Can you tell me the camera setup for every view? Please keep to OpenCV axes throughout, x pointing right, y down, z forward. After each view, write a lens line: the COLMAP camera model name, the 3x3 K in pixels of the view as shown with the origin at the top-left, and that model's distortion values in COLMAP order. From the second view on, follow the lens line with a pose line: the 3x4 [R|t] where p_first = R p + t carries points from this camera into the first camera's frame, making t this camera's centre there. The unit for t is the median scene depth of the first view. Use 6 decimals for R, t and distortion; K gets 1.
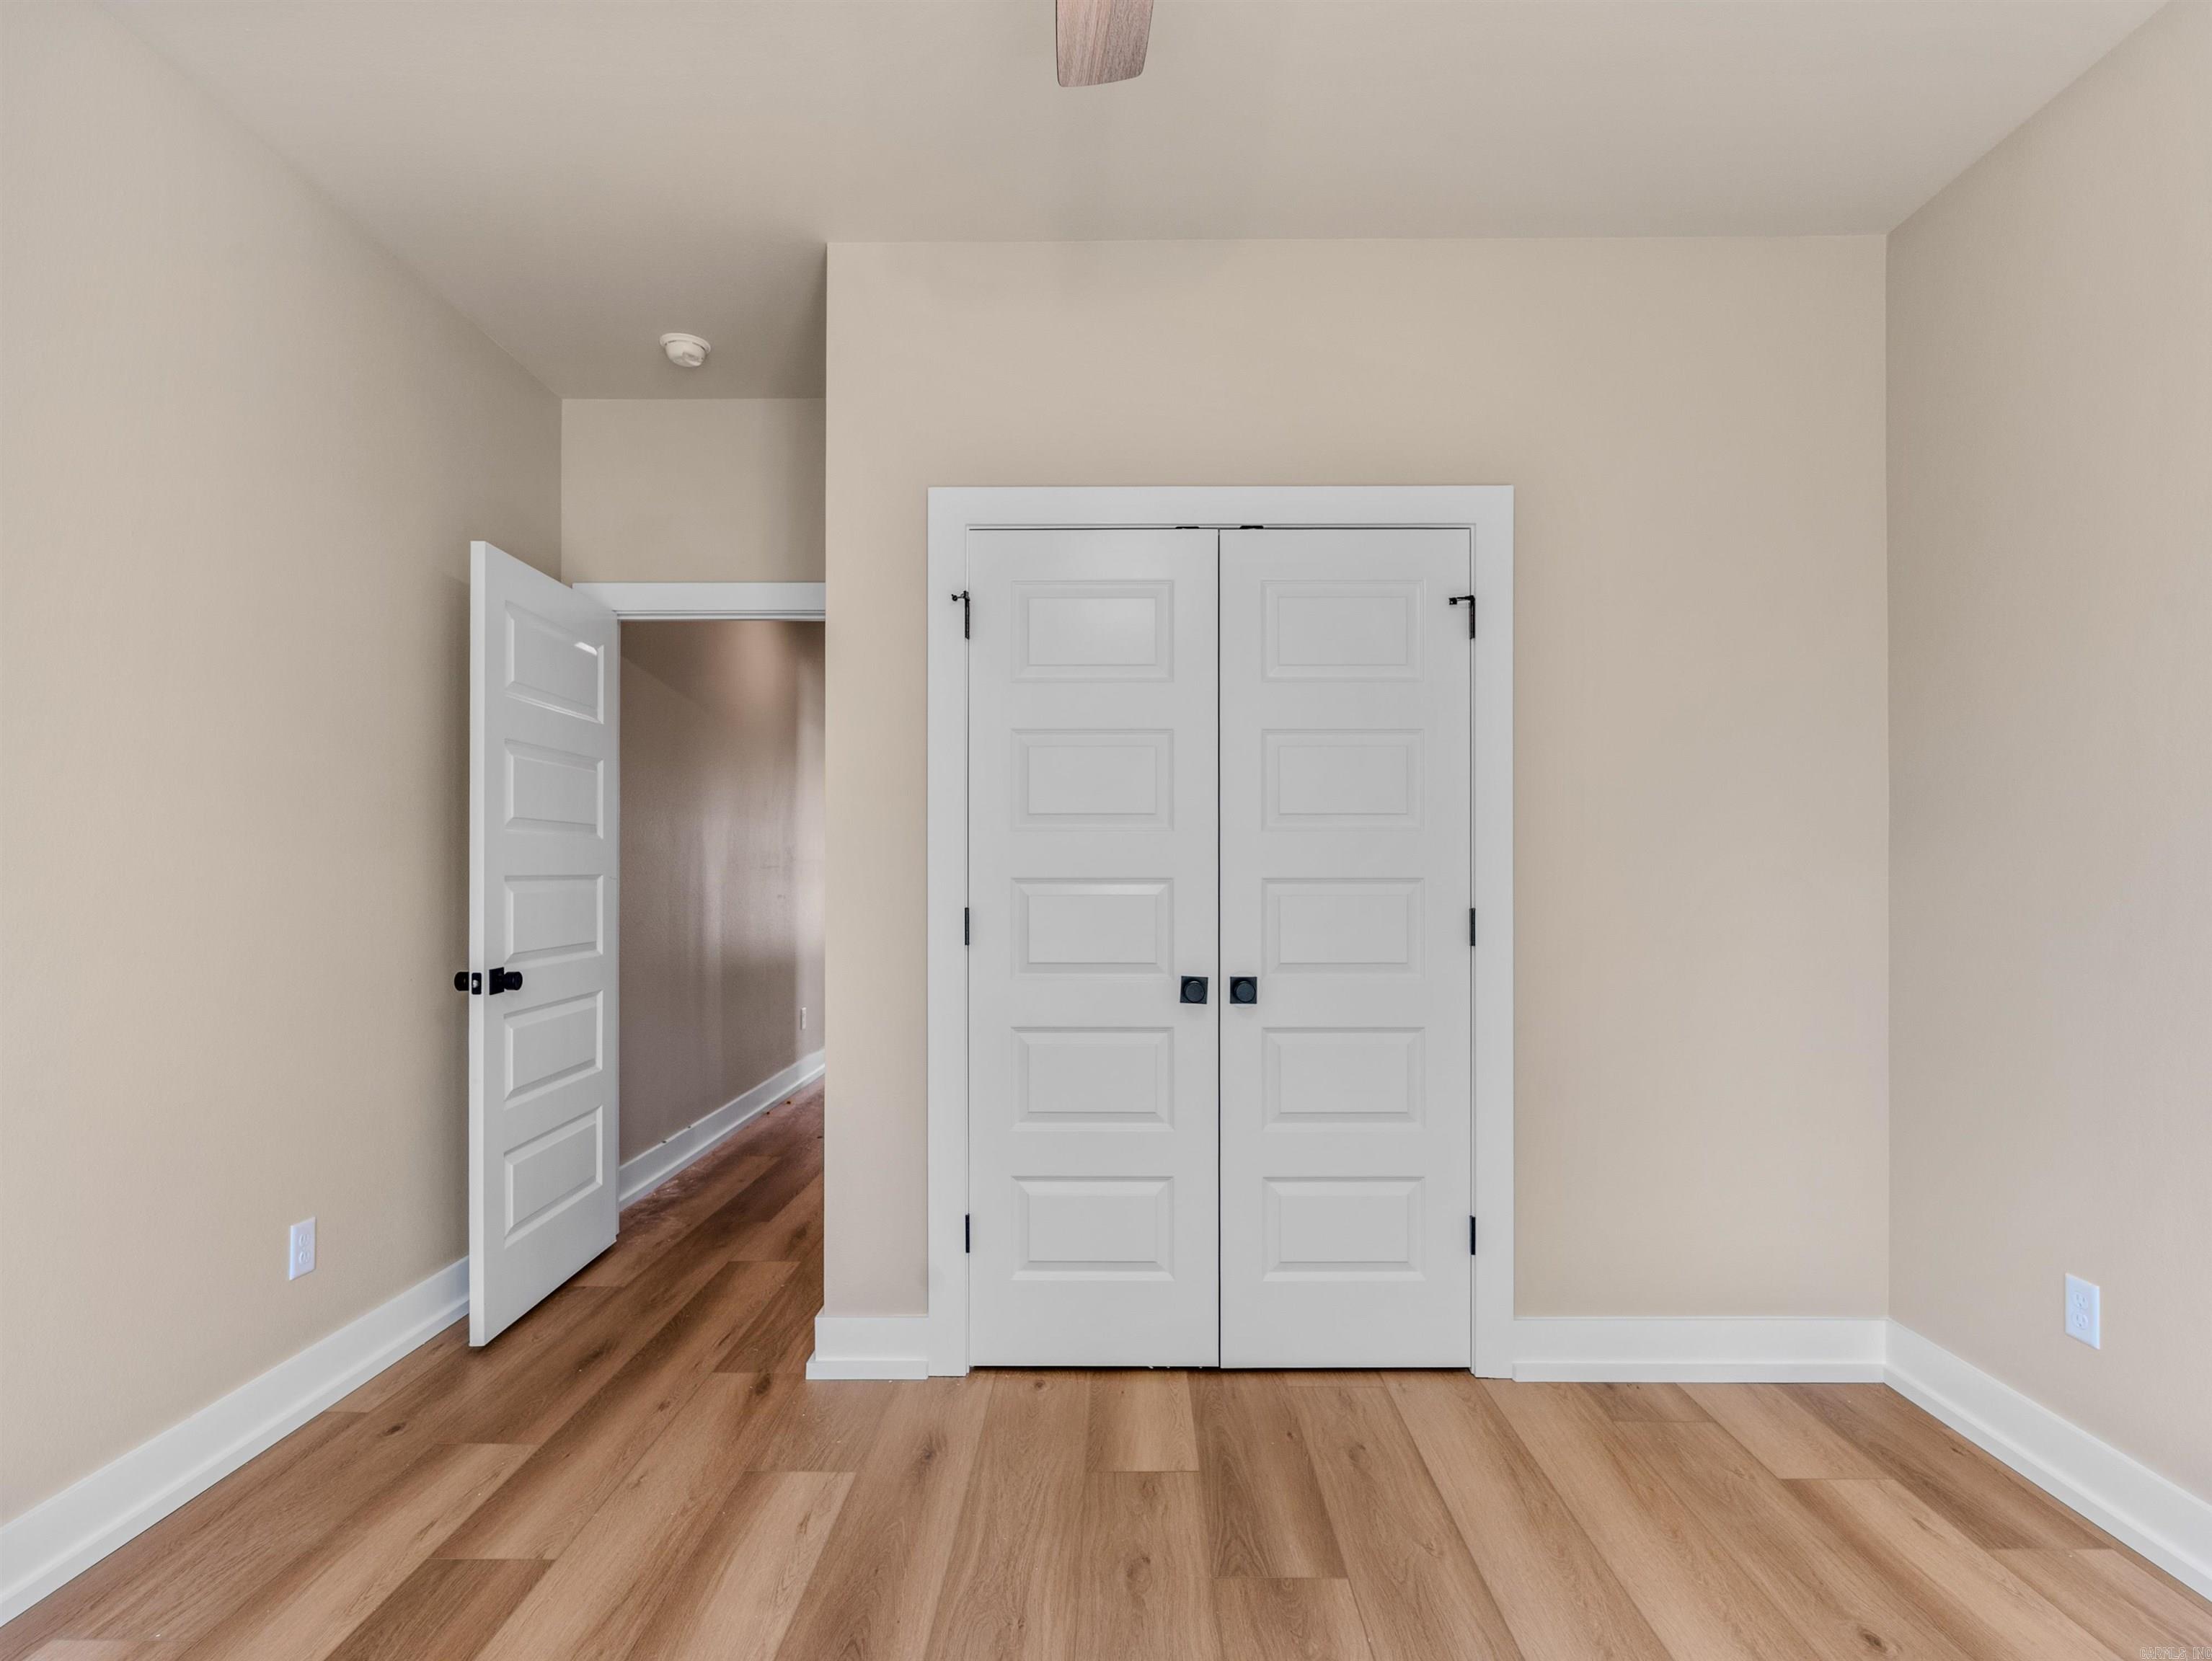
lens RADIAL K [[1119.4, 0, 1105.6], [0, 1119.4, 842.9], [0, 0, 1]] dist [-0.012599, 0.004667]
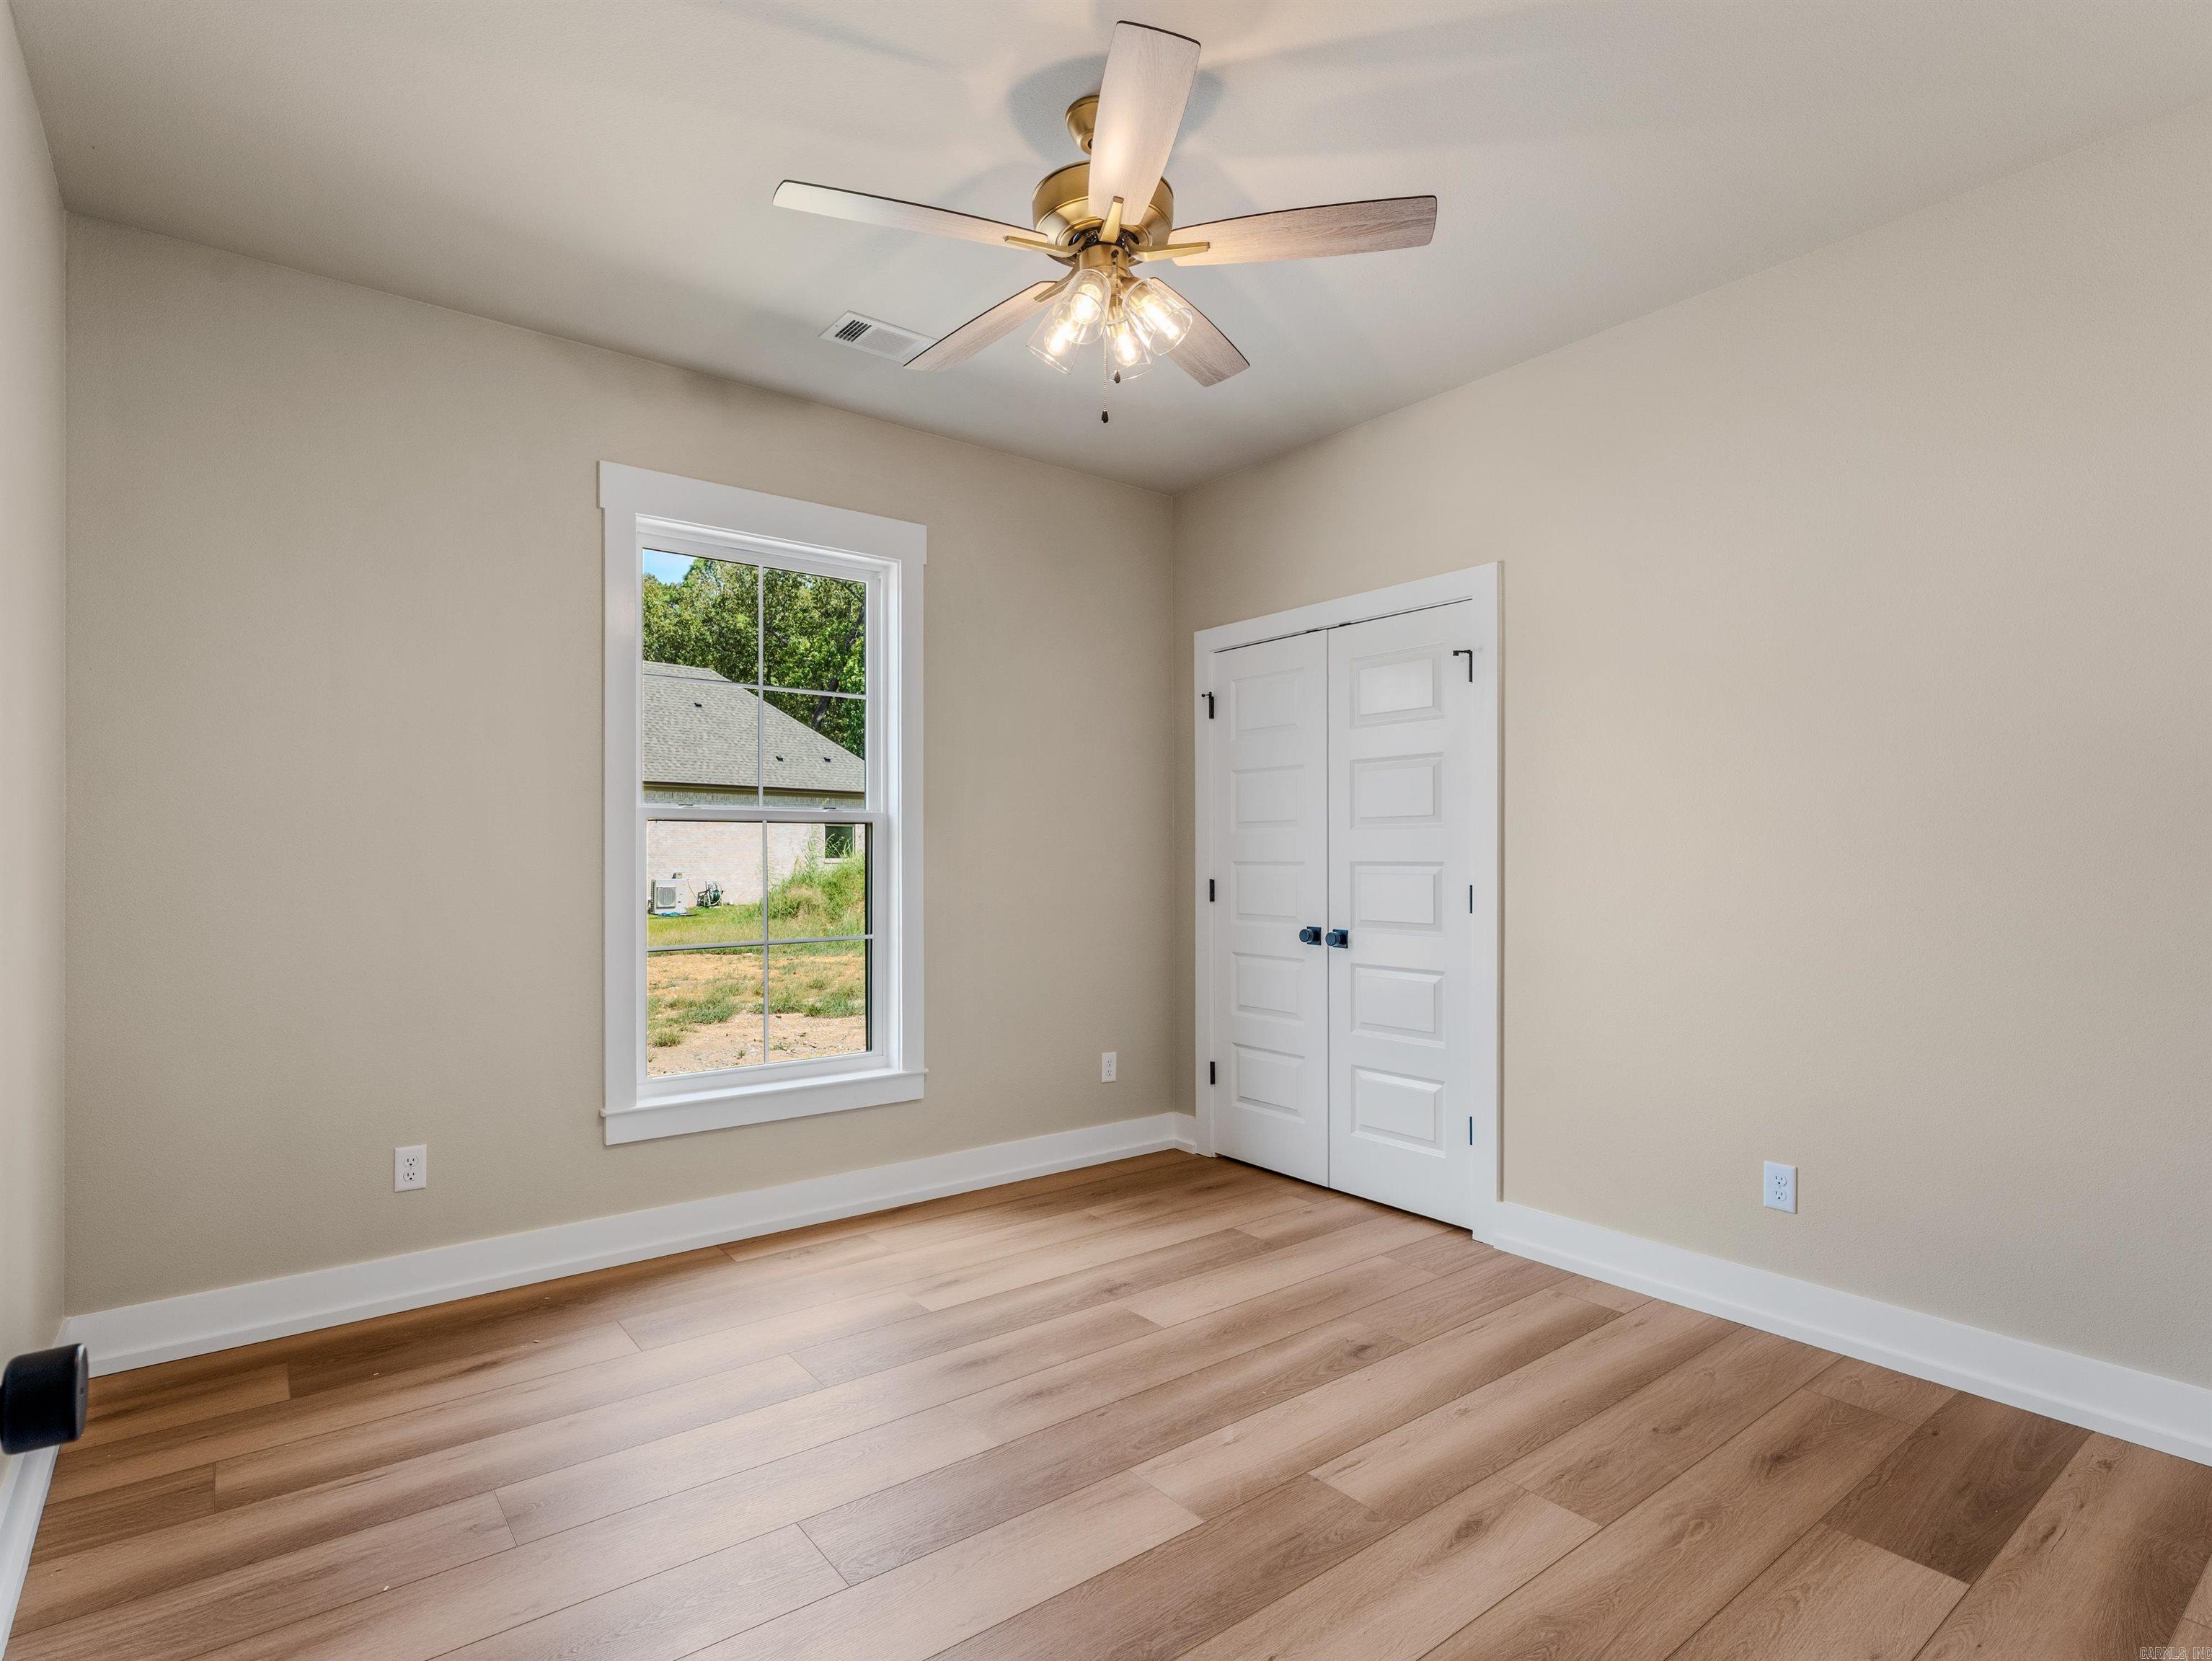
lens RADIAL K [[1119.4, 0, 1103.6], [0, 1119.4, 841.6], [0, 0, 1]] dist [-0.012599, 0.004667]
pose [[0.601011, -0.008621, -0.799194, 1.121030], [0.017794, 0.999838, 0.002596, -0.005350], [0.799043, -0.015781, 0.601067, -0.141877]]
